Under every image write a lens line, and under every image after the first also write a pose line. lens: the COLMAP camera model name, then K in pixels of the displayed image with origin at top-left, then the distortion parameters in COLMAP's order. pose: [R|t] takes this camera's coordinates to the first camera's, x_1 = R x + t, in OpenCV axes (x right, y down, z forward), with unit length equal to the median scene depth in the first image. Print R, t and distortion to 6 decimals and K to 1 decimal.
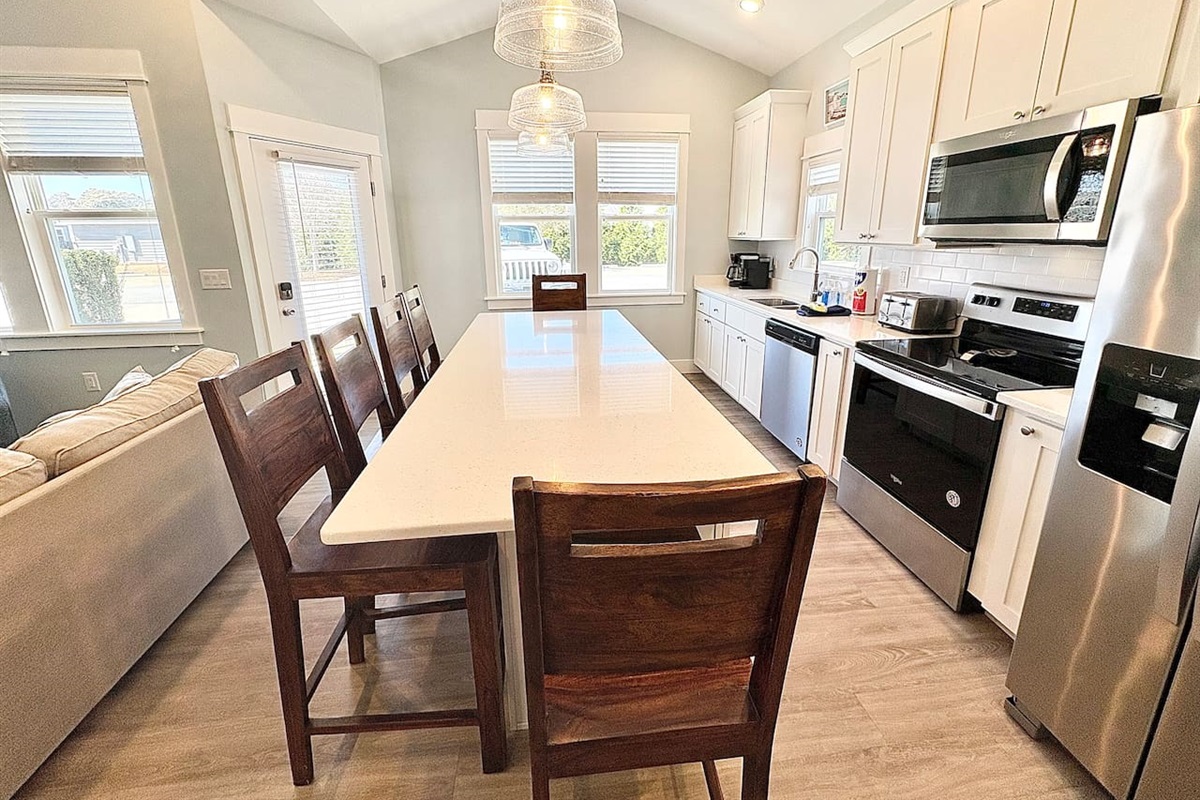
lens RADIAL K [[480.4, 0, 597.7], [0, 480.4, 349.3], [0, 0, 1]] dist [-0.000931, -0.000041]
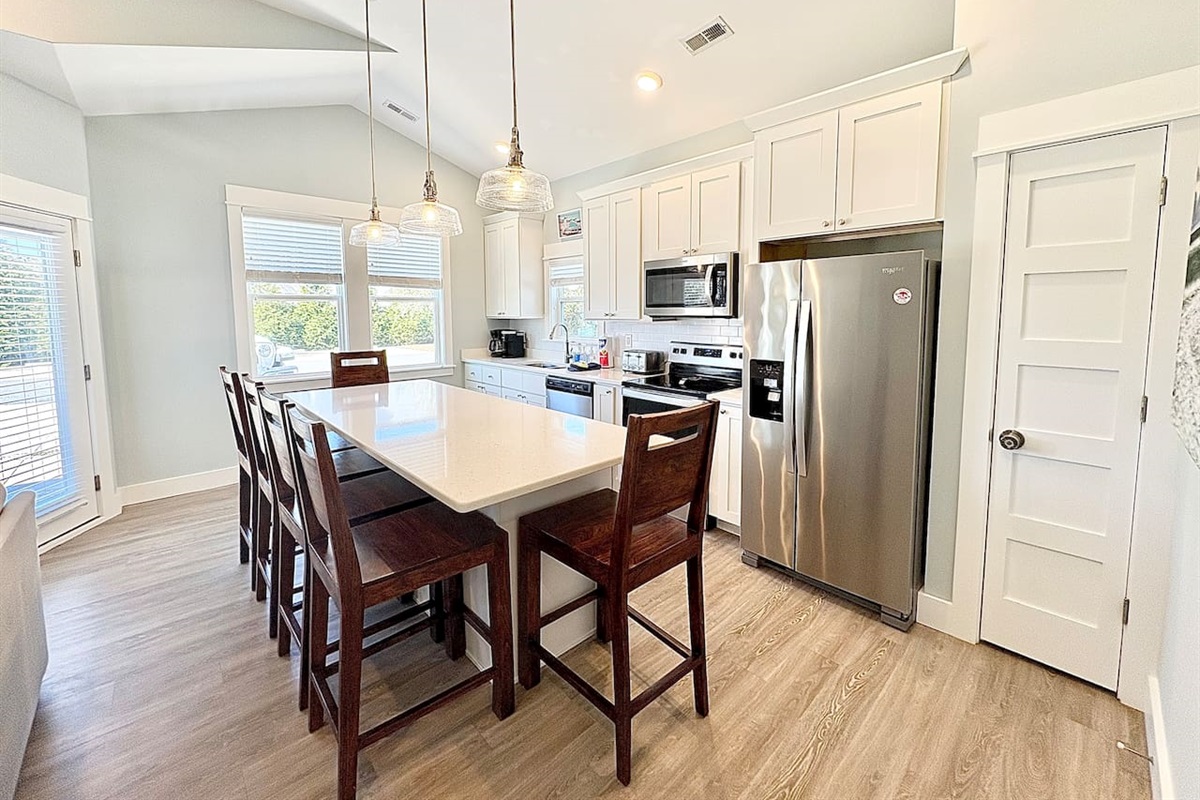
lens RADIAL K [[481.6, 0, 602.2], [0, 481.6, 348.0], [0, 0, 1]] dist [0.011265, 0.000045]
pose [[0.805127, -0.041910, 0.591620, -0.306203], [0.140066, 0.982721, -0.120998, 0.041095], [-0.576327, 0.180284, 0.797085, -0.151627]]
